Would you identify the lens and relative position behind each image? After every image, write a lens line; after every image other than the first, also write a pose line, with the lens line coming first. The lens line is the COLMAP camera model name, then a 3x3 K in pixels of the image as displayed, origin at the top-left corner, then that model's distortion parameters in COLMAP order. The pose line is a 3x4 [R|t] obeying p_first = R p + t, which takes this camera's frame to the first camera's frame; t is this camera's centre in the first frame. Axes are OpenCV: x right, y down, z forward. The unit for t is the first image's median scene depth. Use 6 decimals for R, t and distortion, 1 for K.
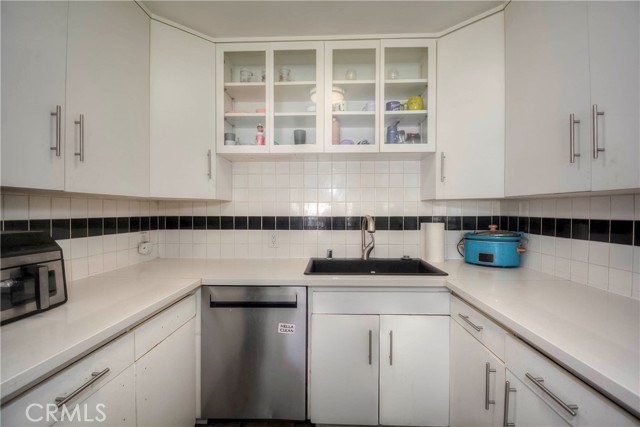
lens RADIAL K [[284.7, 0, 320.0], [0, 284.7, 213.5], [0, 0, 1]] dist [0.015152, -0.020945]
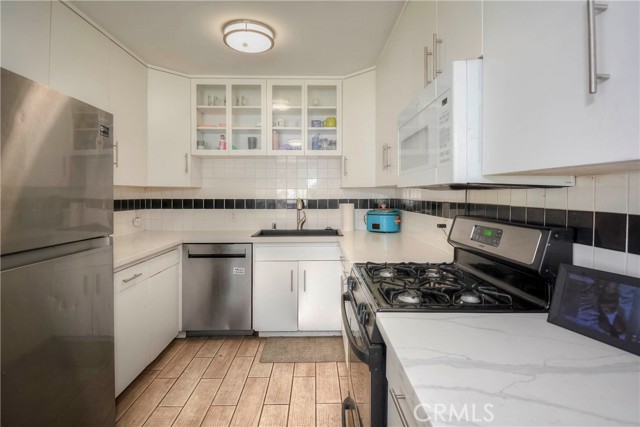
lens RADIAL K [[326.4, 0, 323.5], [0, 326.4, 199.8], [0, 0, 1]] dist [0.001802, -0.000092]
pose [[0.997884, -0.000303, 0.065021, 0.192391], [-0.000054, 0.999985, 0.005493, 0.005650], [-0.065022, -0.005485, 0.997869, -0.678435]]
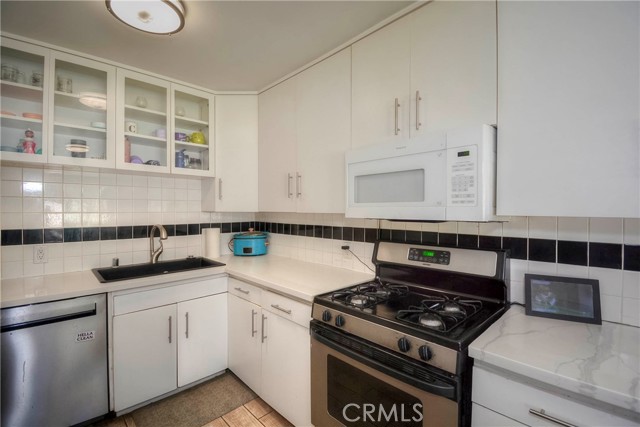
lens RADIAL K [[284.7, 0, 320.0], [0, 284.7, 213.5], [0, 0, 1]] dist [0.015152, -0.020945]
pose [[0.690225, -0.007827, 0.723553, -0.232847], [0.006919, 0.999967, 0.004216, -0.042141], [-0.723562, 0.002096, 0.690256, -0.303774]]
